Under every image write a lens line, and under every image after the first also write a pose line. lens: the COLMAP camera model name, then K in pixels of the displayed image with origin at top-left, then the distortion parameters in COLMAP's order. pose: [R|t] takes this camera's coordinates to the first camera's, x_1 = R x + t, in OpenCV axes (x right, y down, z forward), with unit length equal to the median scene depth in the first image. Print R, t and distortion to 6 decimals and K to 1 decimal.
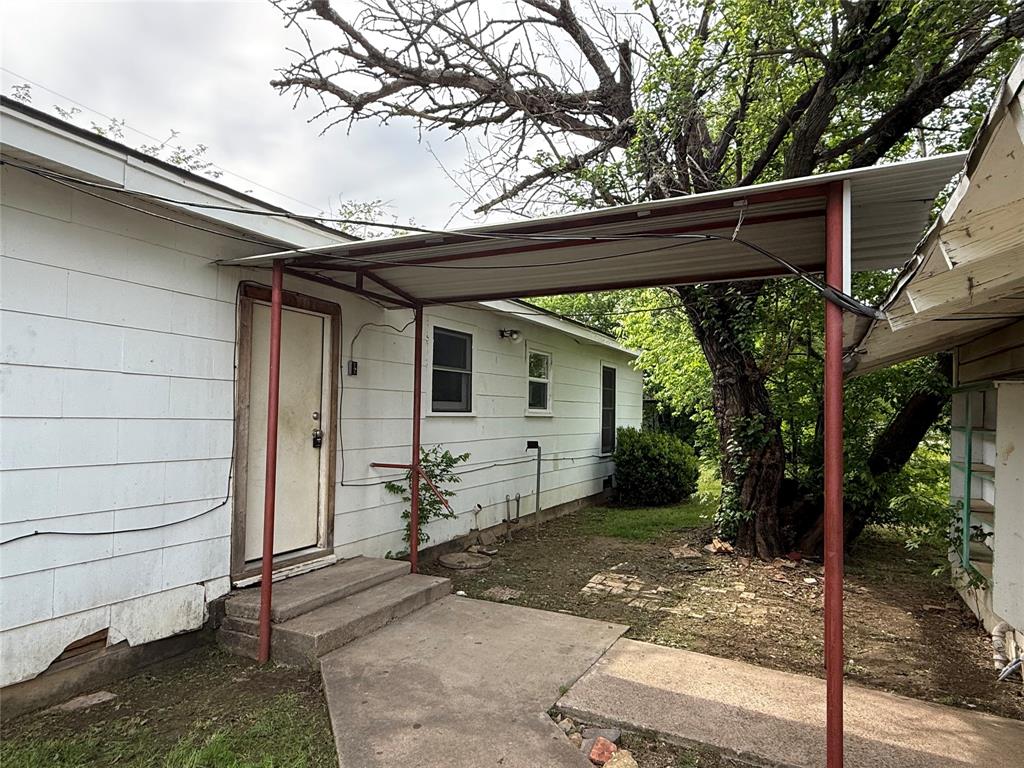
lens RADIAL K [[619.7, 0, 508.0], [0, 619.7, 383.7], [0, 0, 1]] dist [-0.003424, 0.001631]
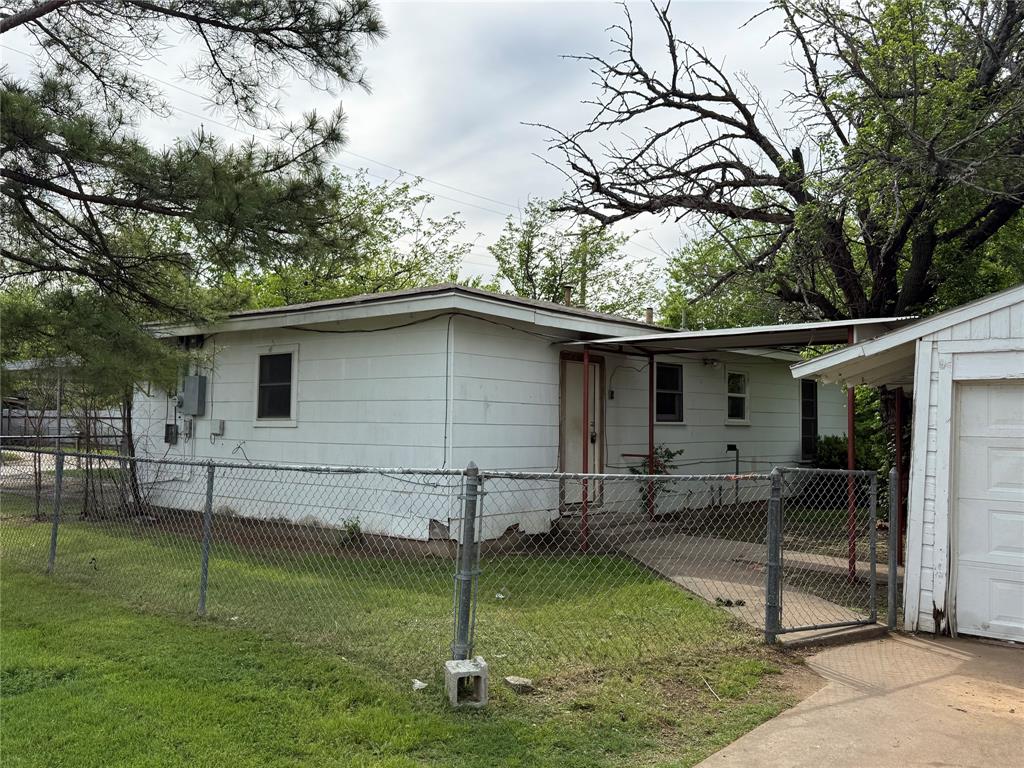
lens RADIAL K [[889.1, 0, 501.9], [0, 889.1, 388.9], [0, 0, 1]] dist [0.007980, -0.017355]
pose [[0.972897, -0.011585, -0.230951, 0.006830], [0.013471, 0.999888, 0.006591, -0.051141], [0.230848, -0.009524, 0.972943, -1.141251]]
